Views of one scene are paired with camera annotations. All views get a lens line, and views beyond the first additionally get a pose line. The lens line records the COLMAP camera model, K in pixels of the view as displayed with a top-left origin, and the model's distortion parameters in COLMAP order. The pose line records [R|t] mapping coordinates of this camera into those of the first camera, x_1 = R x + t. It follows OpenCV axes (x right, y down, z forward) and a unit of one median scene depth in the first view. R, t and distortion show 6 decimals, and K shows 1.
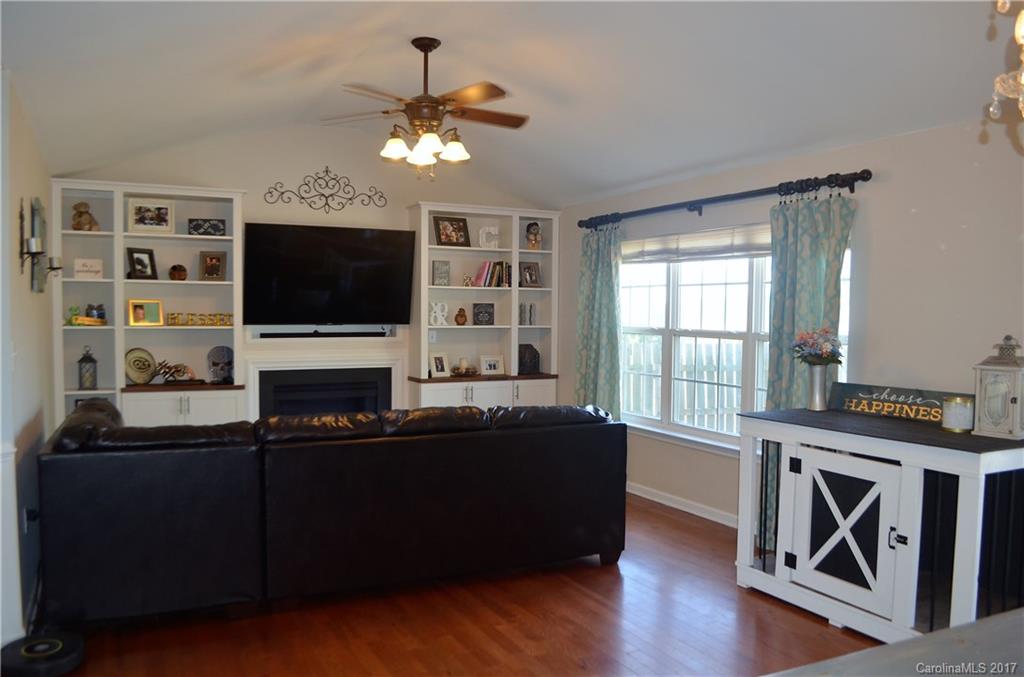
lens RADIAL K [[806.3, 0, 513.0], [0, 806.3, 355.5], [0, 0, 1]] dist [-0.083328, -0.000862]
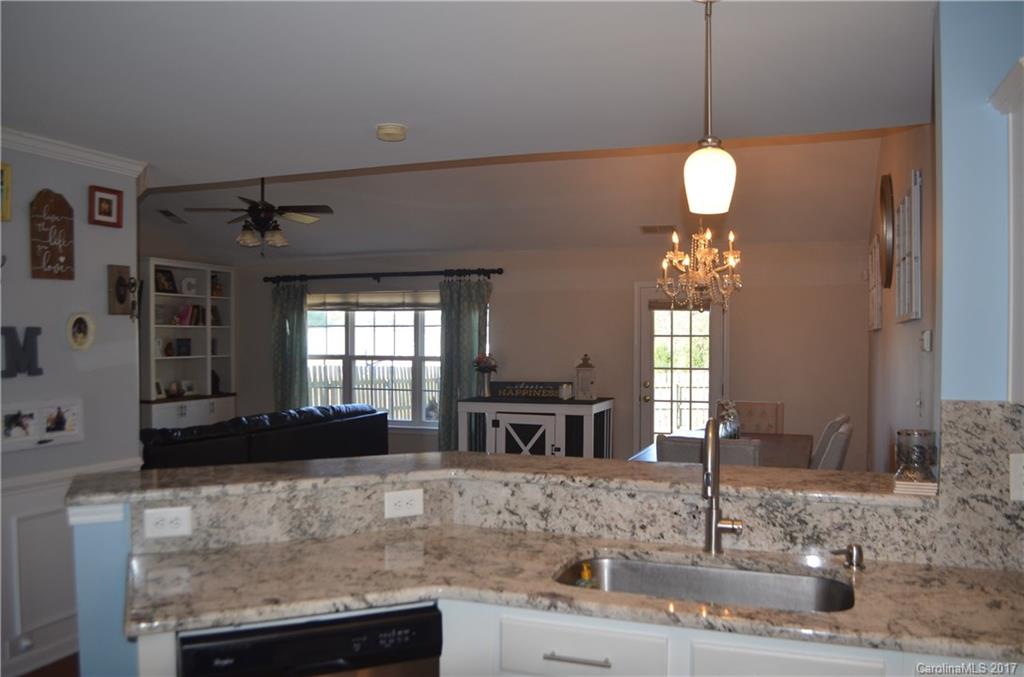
lens RADIAL K [[806.3, 0, 513.0], [0, 806.3, 355.5], [0, 0, 1]] dist [-0.083328, -0.000862]
pose [[0.733640, -0.021629, 0.679194, -0.638670], [0.042633, 0.998989, -0.014237, 0.001379], [-0.678200, 0.039401, 0.733820, -0.322304]]
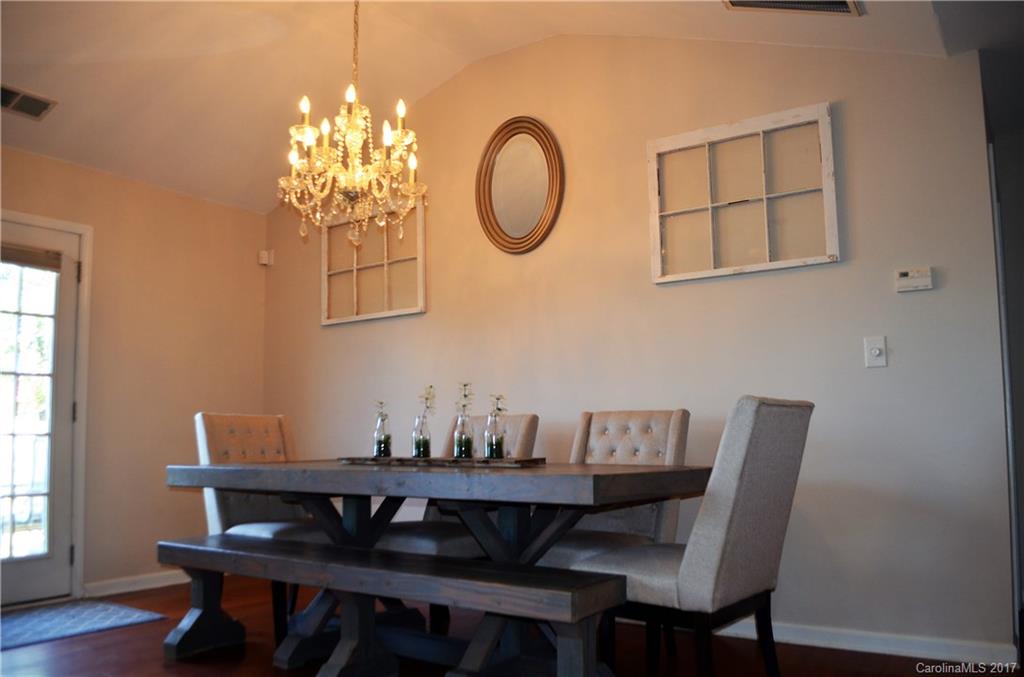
lens RADIAL K [[806.3, 0, 513.0], [0, 806.3, 355.5], [0, 0, 1]] dist [-0.083328, -0.000862]
pose [[-0.485051, 0.074530, 0.871304, -0.348238], [0.054343, 0.997005, -0.055030, 0.066036], [-0.872796, 0.020656, -0.487648, 0.427545]]
